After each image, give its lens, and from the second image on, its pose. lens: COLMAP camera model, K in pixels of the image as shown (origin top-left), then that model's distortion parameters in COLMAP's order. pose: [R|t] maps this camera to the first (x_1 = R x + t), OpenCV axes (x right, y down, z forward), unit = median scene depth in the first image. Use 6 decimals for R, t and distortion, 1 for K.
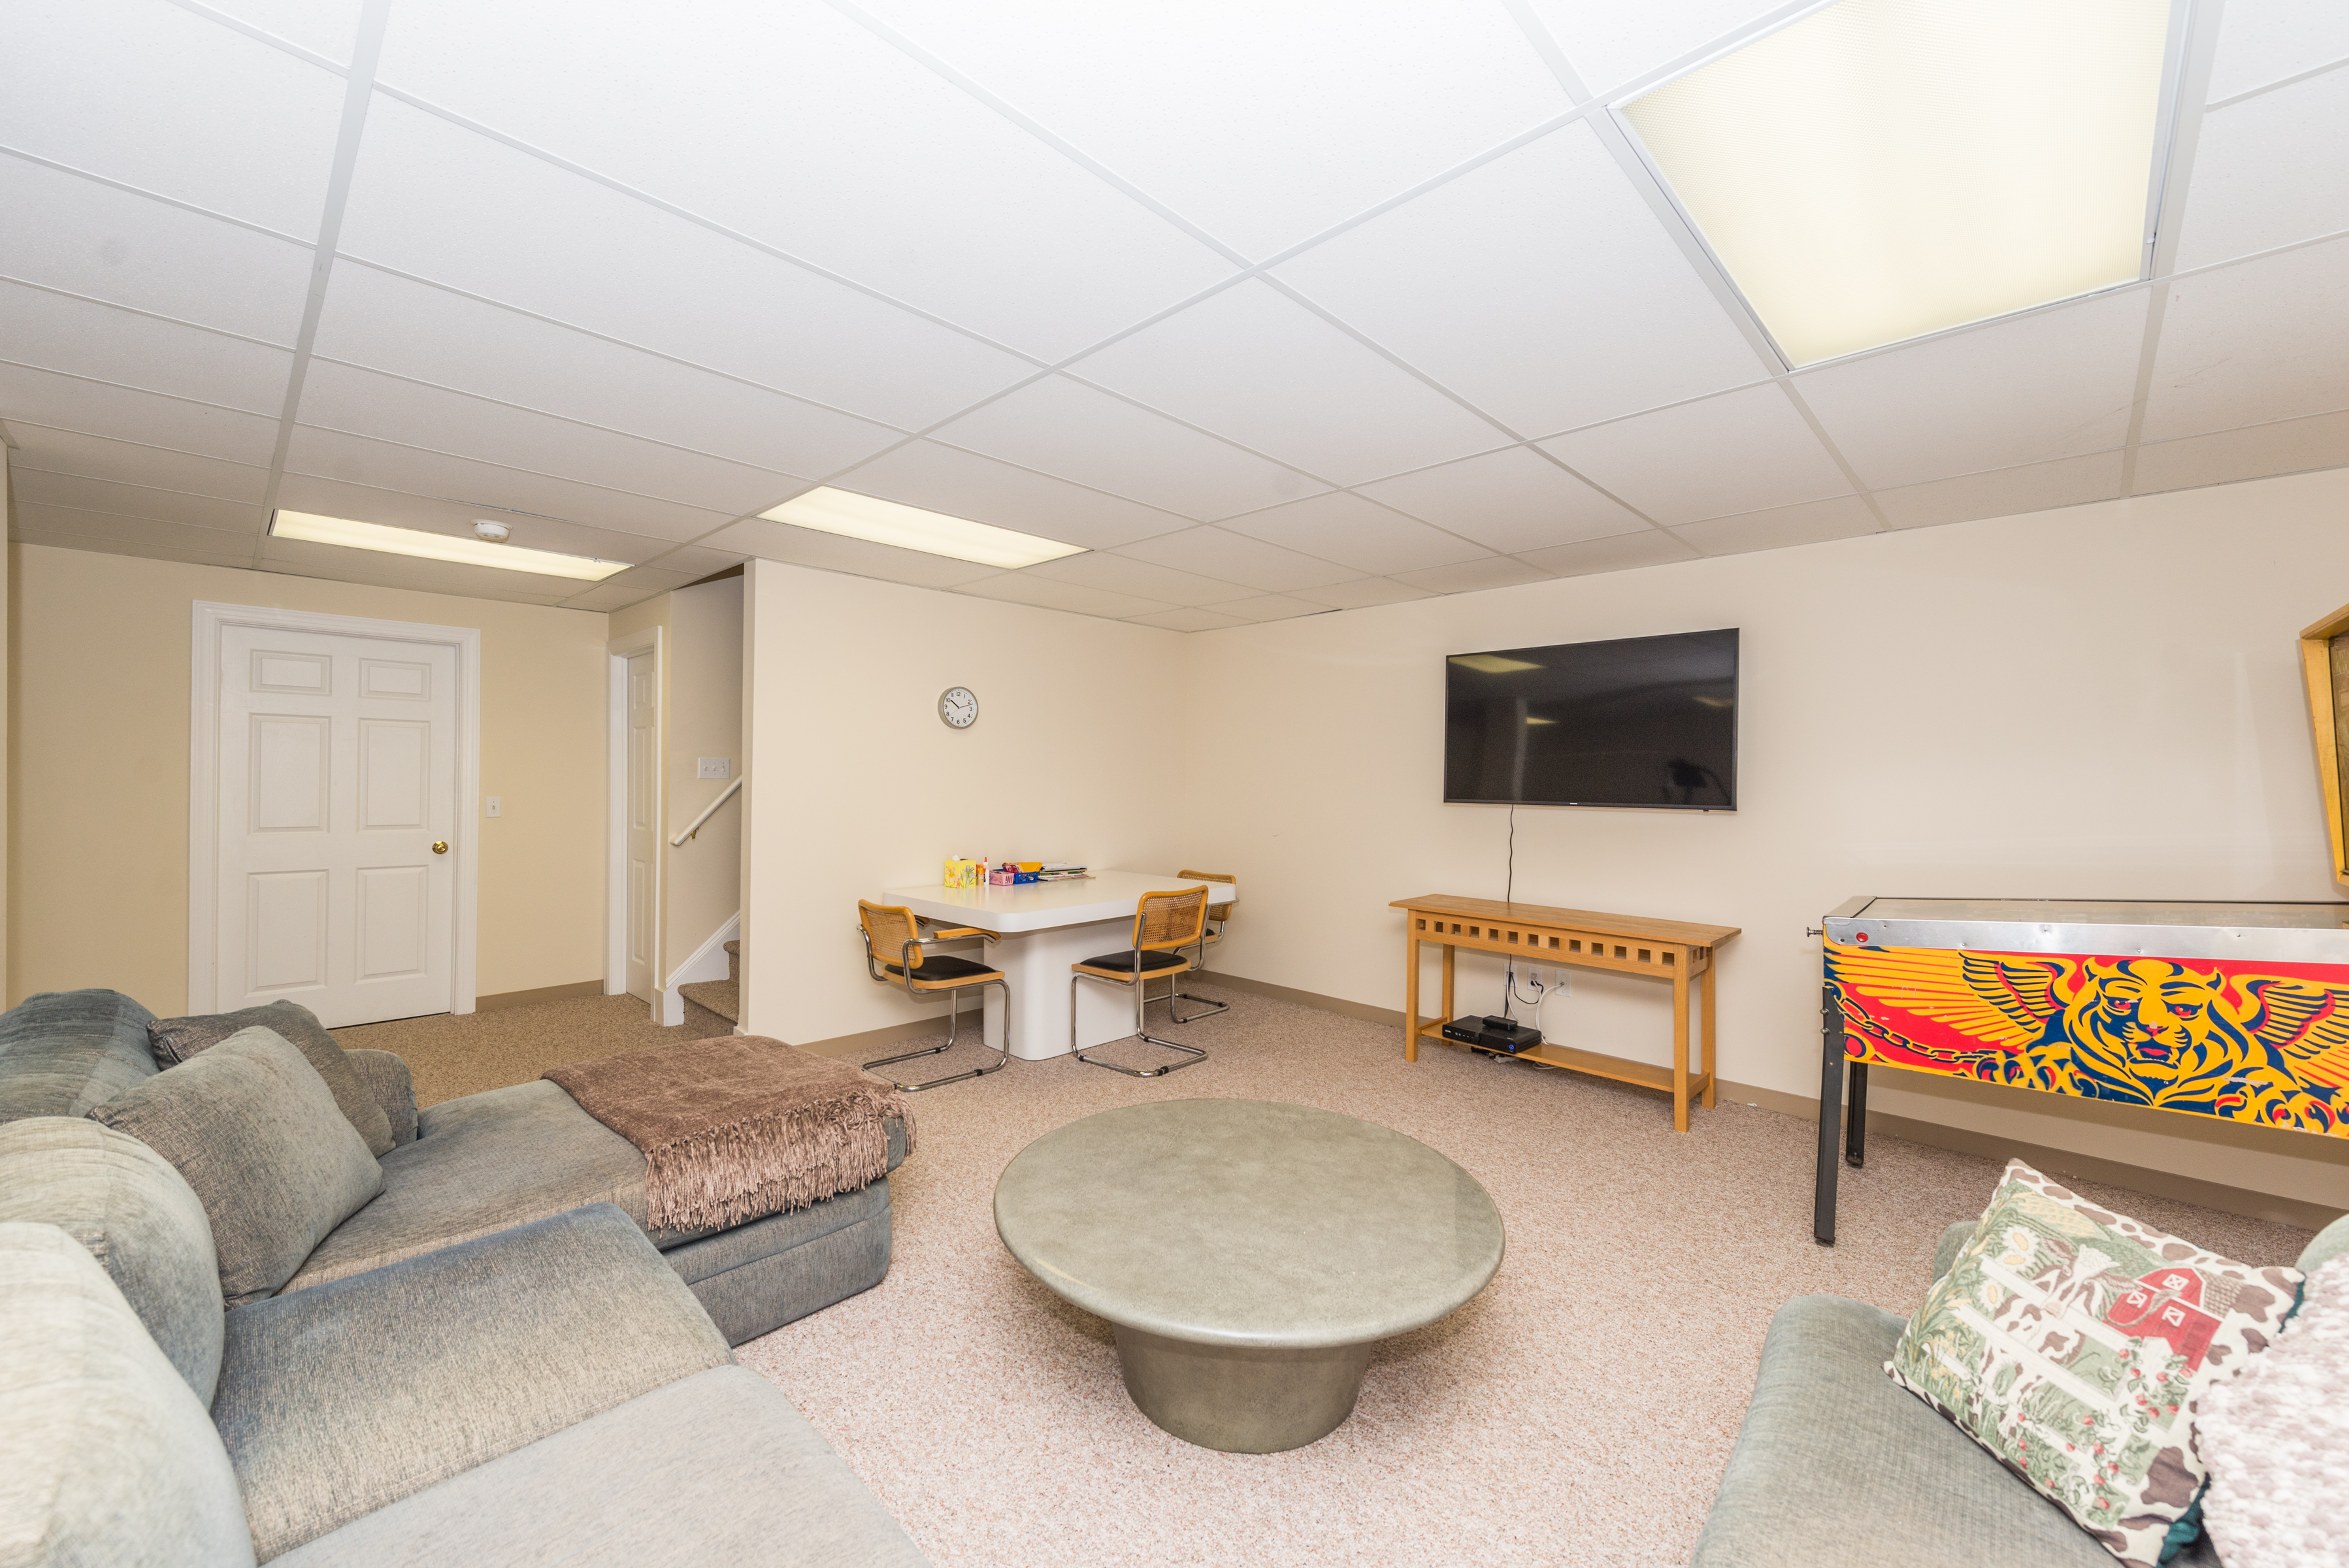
lens RADIAL K [[948.8, 0, 1184.2], [0, 948.8, 791.0], [0, 0, 1]] dist [0.010785, -0.000812]
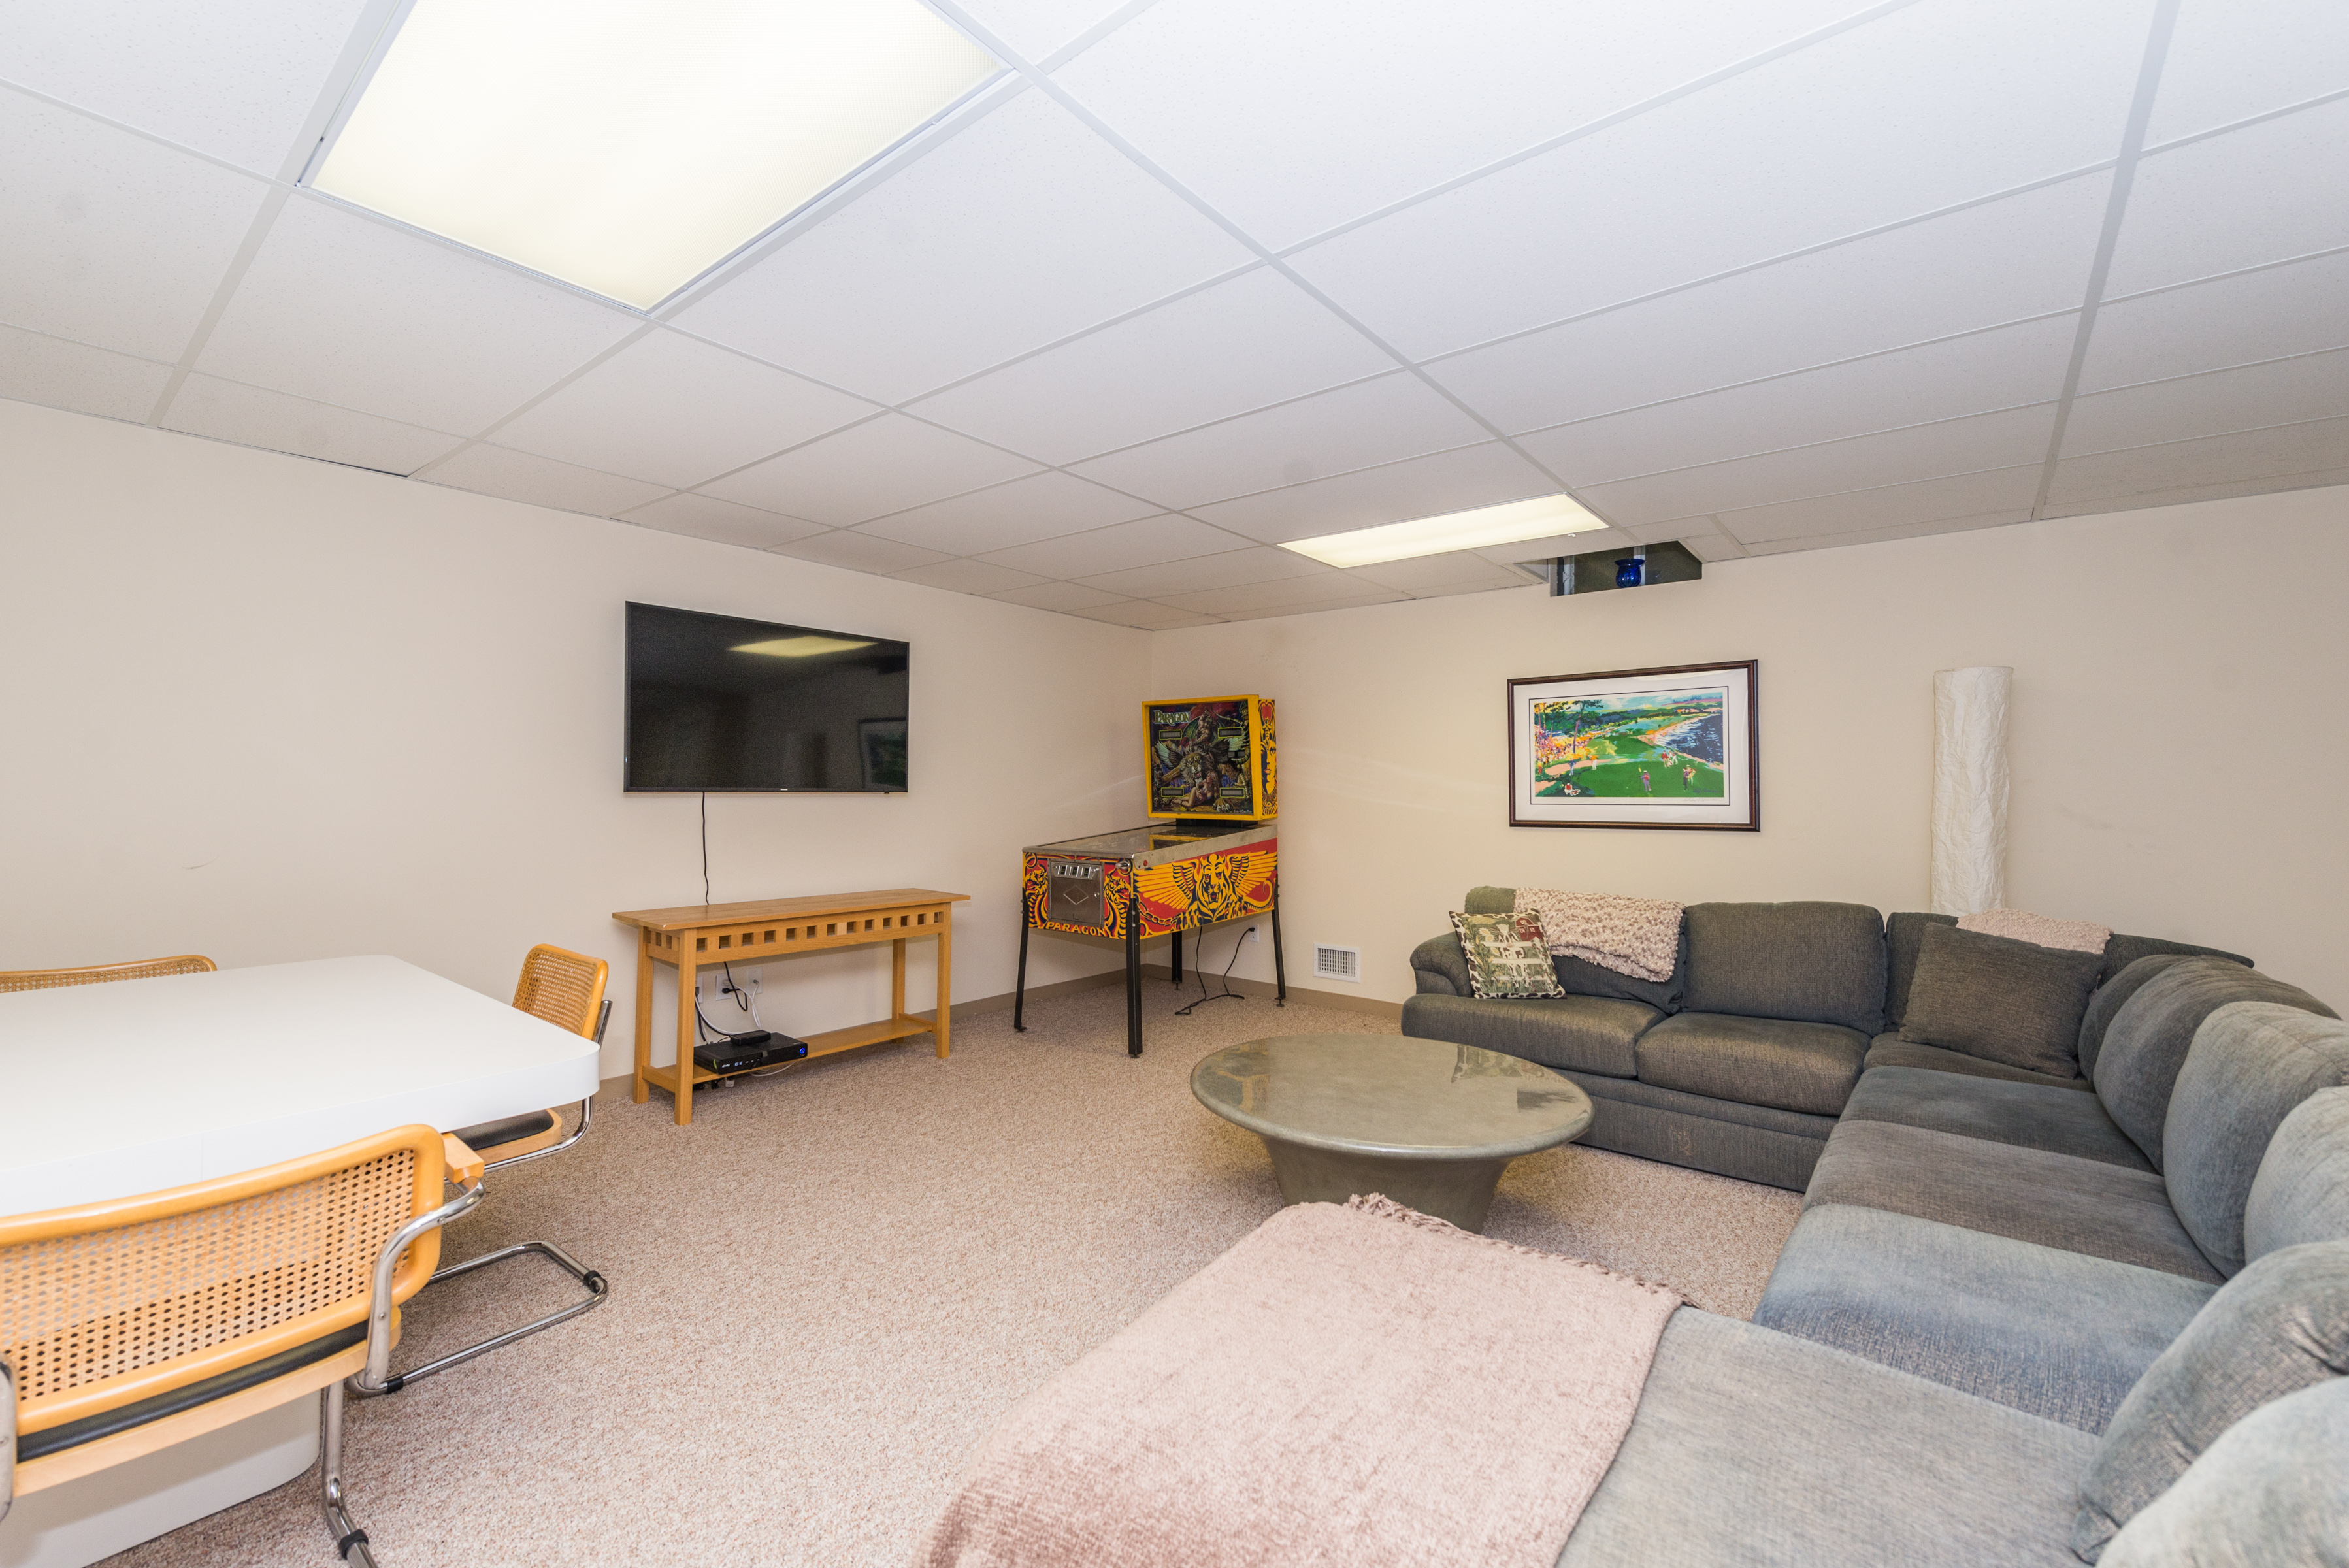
lens RADIAL K [[948.8, 0, 1185.3], [0, 948.8, 777.4], [0, 0, 1]] dist [0.010785, -0.000812]
pose [[-0.099581, -0.010393, 0.994975, -0.780839], [-0.001921, 0.999946, 0.010253, -0.013103], [-0.995028, -0.000890, -0.099595, 0.897650]]
